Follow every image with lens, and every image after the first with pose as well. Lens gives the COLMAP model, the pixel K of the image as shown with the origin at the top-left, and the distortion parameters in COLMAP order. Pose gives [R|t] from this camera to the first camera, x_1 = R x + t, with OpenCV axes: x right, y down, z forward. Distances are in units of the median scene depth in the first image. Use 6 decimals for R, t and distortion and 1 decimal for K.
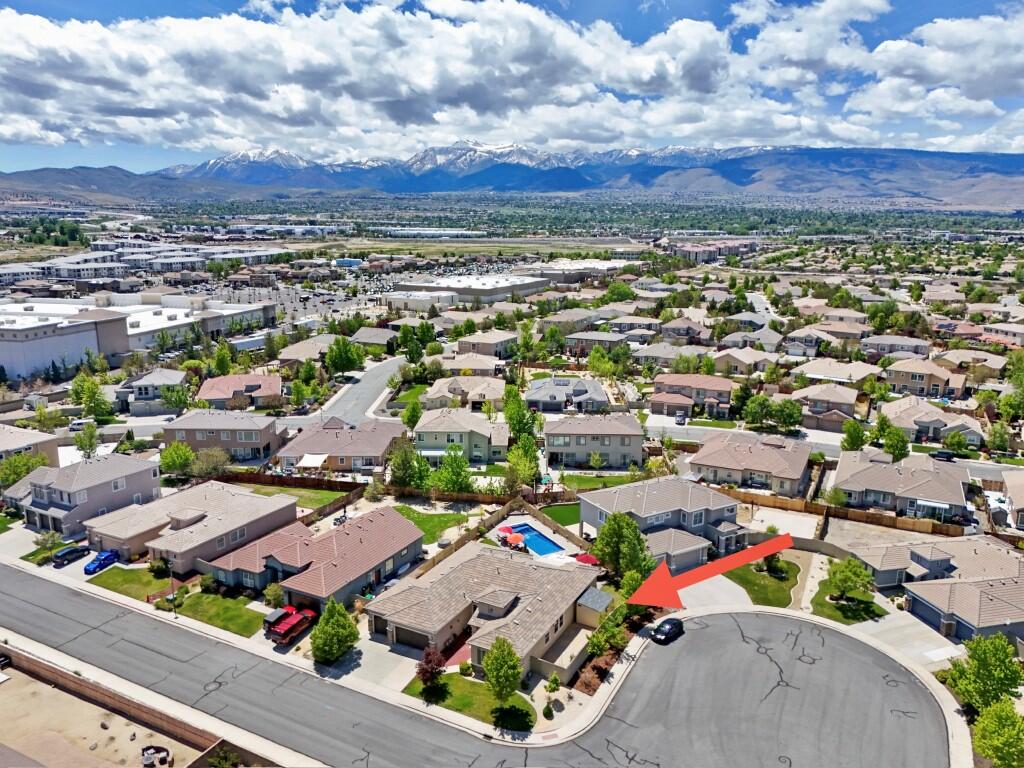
lens RADIAL K [[725.2, 0, 512.0], [0, 725.2, 384.0], [0, 0, 1]] dist [0.030987, -0.000836]
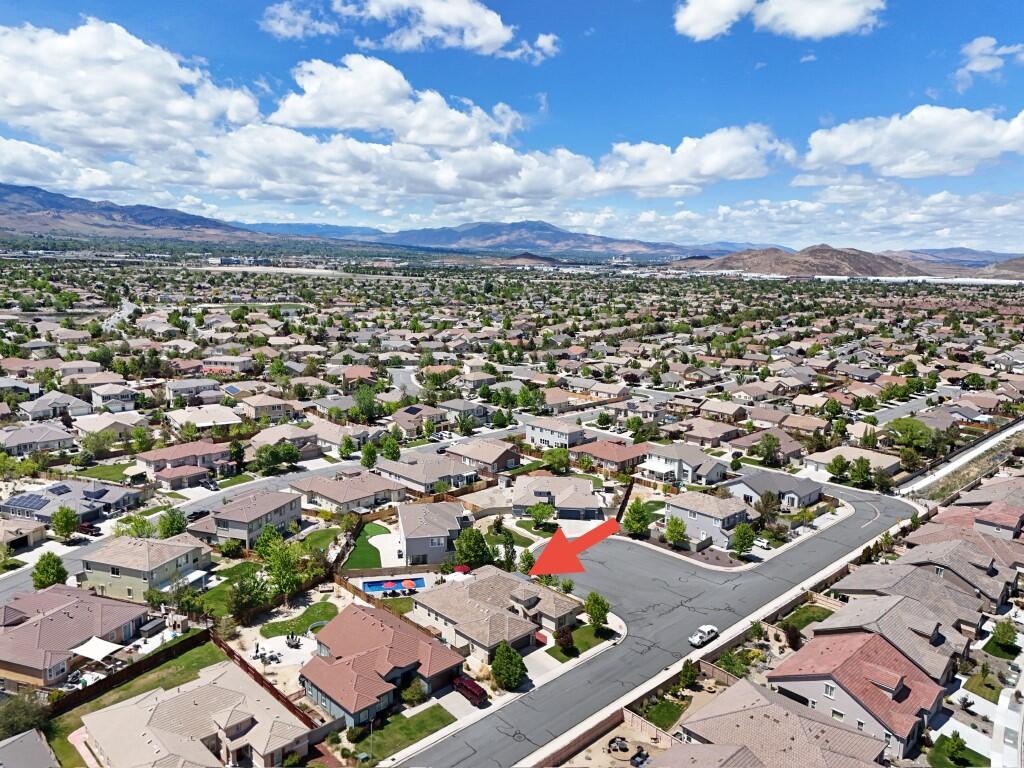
lens RADIAL K [[725.2, 0, 512.0], [0, 725.2, 384.0], [0, 0, 1]] dist [0.030987, -0.000836]
pose [[0.332959, -0.162651, 0.928807, -0.963029], [0.192423, 0.976003, 0.101936, -0.198808], [-0.923099, 0.144783, 0.356267, 0.316686]]
